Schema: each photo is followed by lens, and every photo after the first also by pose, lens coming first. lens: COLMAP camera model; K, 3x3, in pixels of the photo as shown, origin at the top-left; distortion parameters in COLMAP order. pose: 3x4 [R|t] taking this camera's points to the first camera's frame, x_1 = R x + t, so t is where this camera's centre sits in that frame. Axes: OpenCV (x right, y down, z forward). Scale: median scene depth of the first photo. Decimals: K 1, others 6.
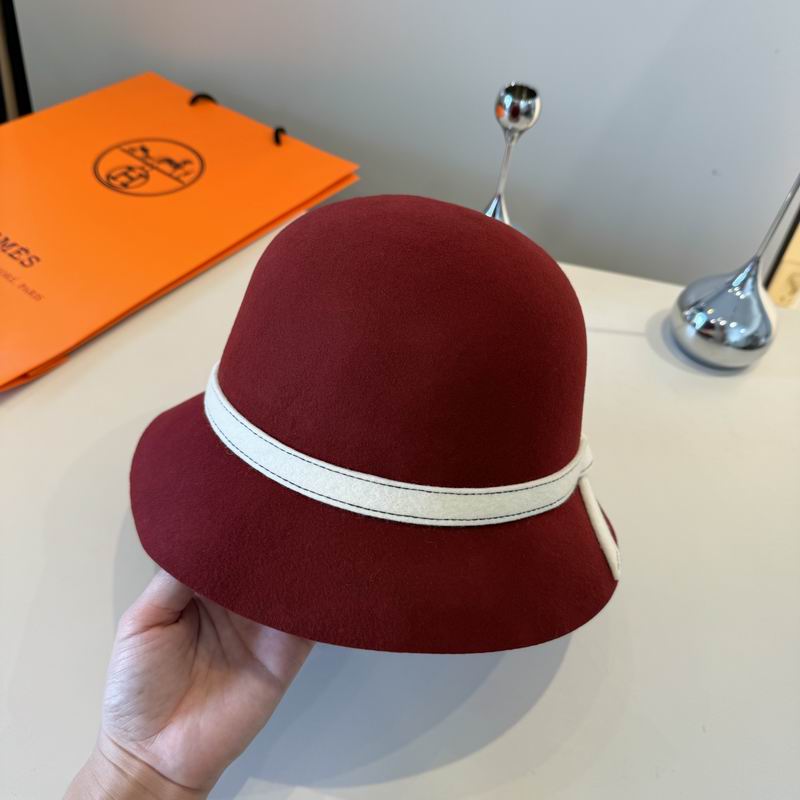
lens RADIAL K [[750.5, 0, 402.0], [0, 750.5, 400.0], [0, 0, 1]] dist [-0.070022, 0.000000]
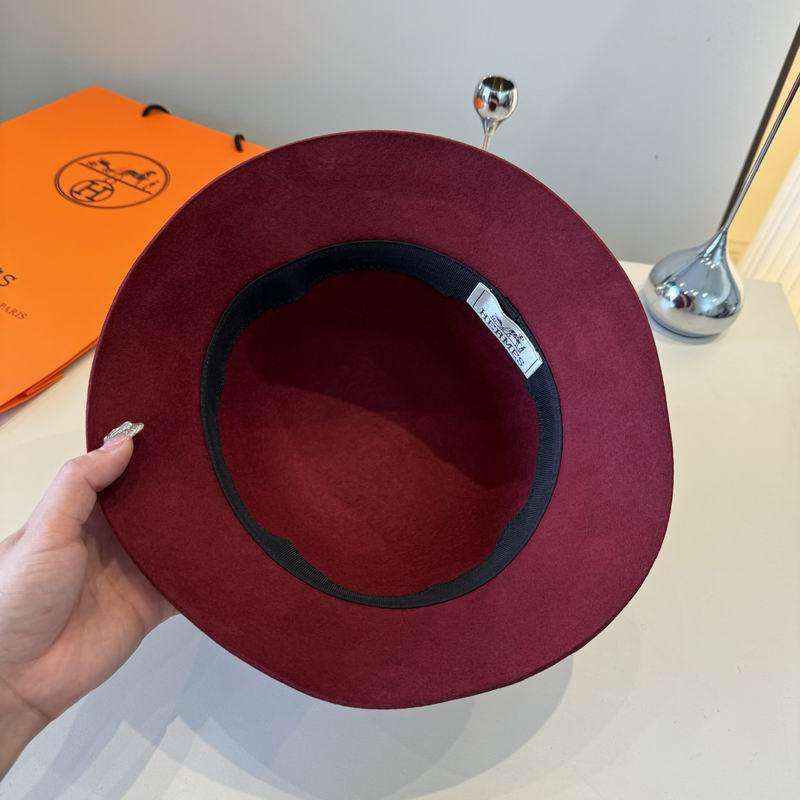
lens RADIAL K [[750.5, 0, 402.4], [0, 750.5, 399.9], [0, 0, 1]] dist [-0.070022, 0.000000]
pose [[0.991437, -0.082642, 0.101108, -0.097963], [0.084035, 0.996417, -0.009589, 0.020910], [-0.099954, 0.018004, 0.994829, -0.008919]]
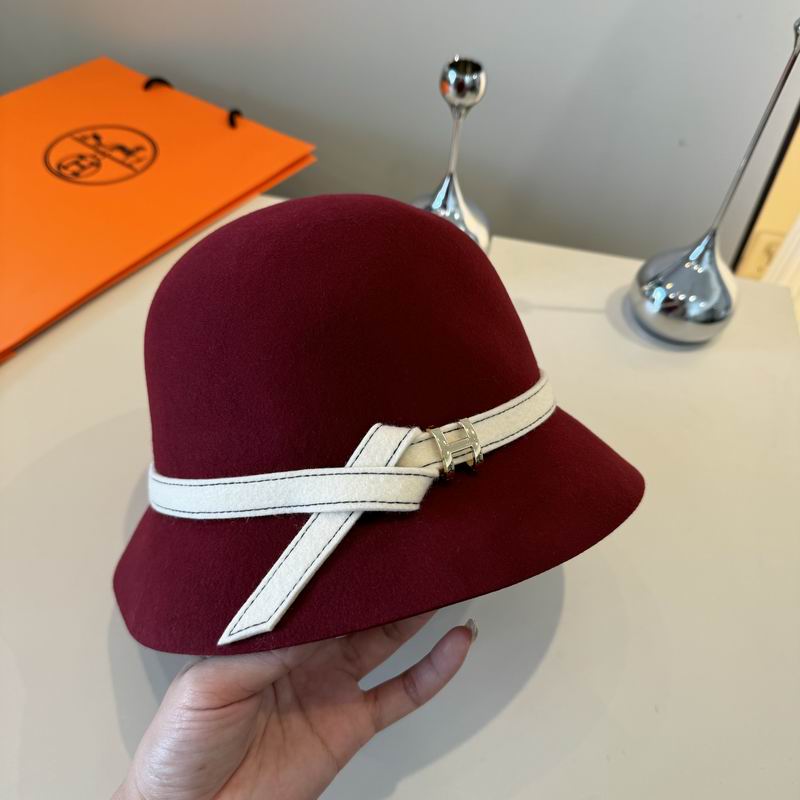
lens RADIAL K [[750.5, 0, 400.7], [0, 750.5, 402.4], [0, 0, 1]] dist [-0.070022, 0.000000]
pose [[0.999554, -0.029685, 0.003357, 0.050818], [0.029560, 0.999036, 0.032449, -0.007297], [-0.004317, -0.032335, 0.999468, 0.011125]]
